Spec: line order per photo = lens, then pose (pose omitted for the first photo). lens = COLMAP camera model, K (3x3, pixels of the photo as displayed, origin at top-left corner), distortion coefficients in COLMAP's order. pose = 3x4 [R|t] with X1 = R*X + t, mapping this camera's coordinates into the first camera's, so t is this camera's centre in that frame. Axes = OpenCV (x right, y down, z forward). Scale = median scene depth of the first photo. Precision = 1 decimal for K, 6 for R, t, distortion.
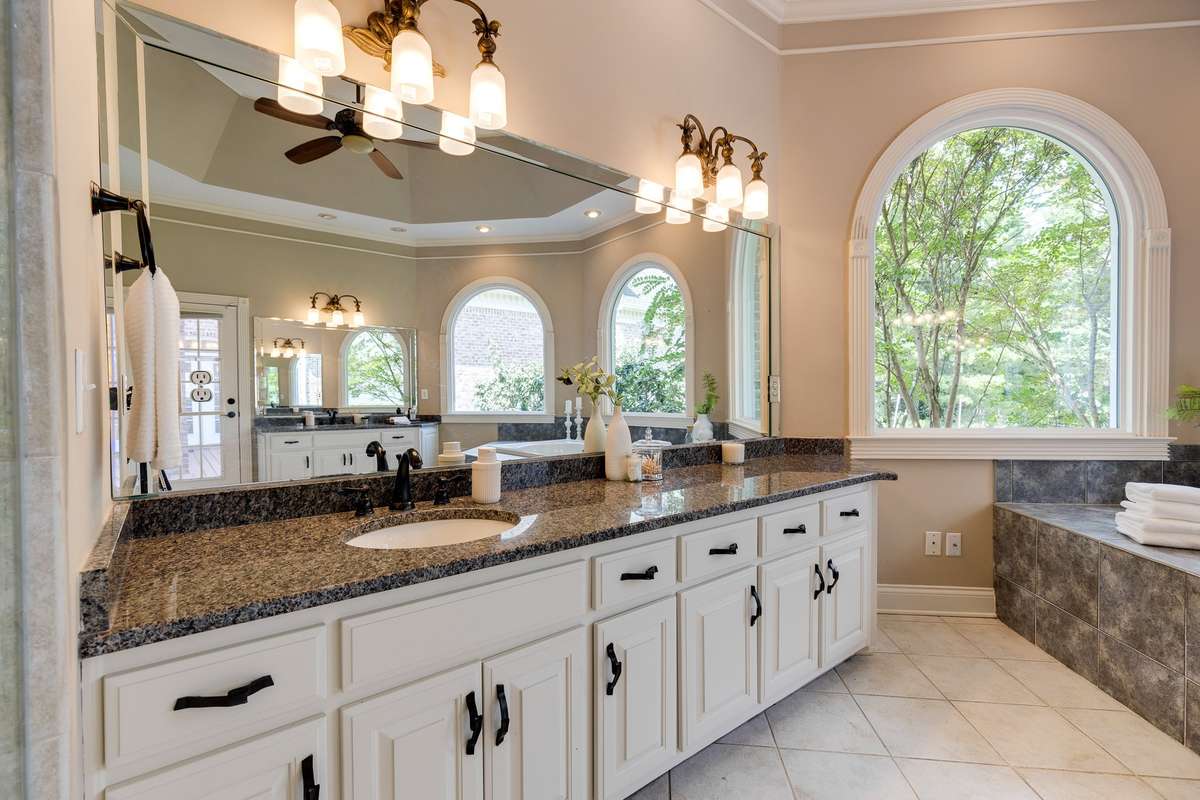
lens RADIAL K [[535.9, 0, 596.0], [0, 535.9, 401.9], [0, 0, 1]] dist [0.001356, -0.000092]
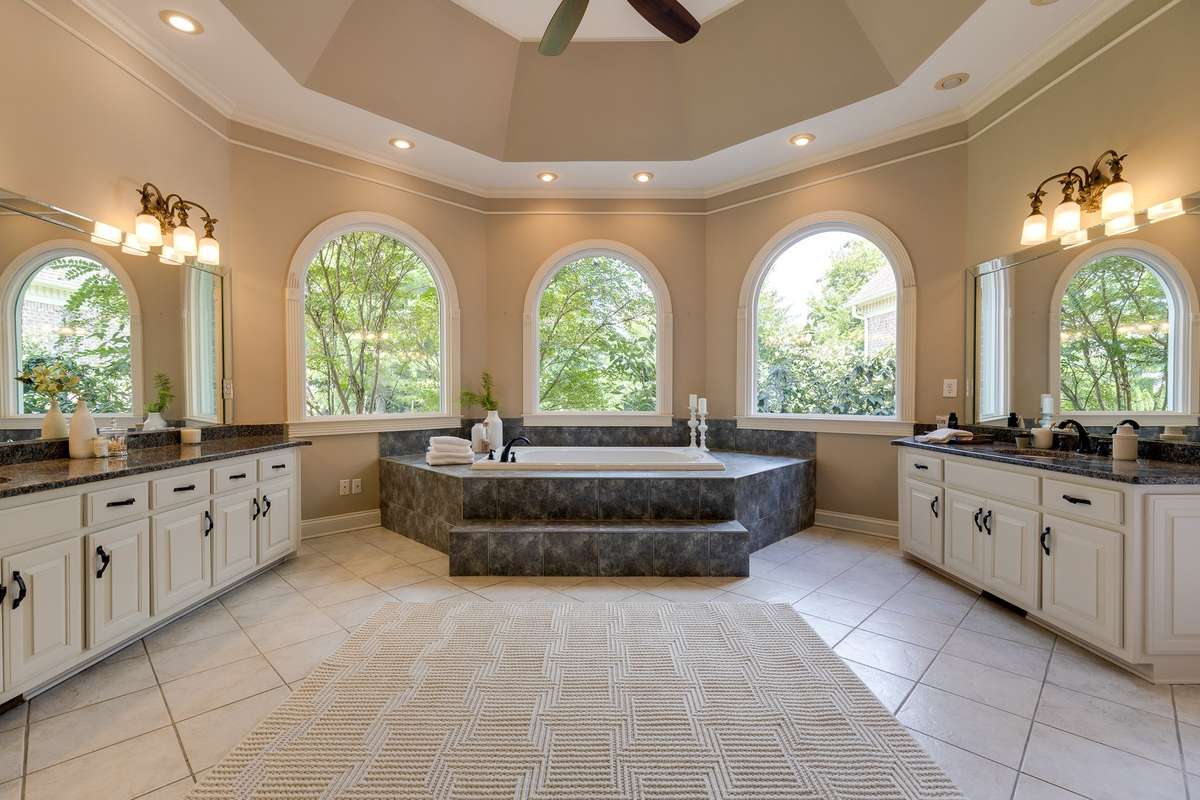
lens RADIAL K [[535.9, 0, 596.0], [0, 535.9, 401.9], [0, 0, 1]] dist [0.001356, -0.000092]
pose [[0.622707, -0.008682, 0.782407, -0.168493], [0.009166, 0.999951, 0.003801, 0.013705], [-0.782401, 0.004805, 0.622756, -0.655192]]
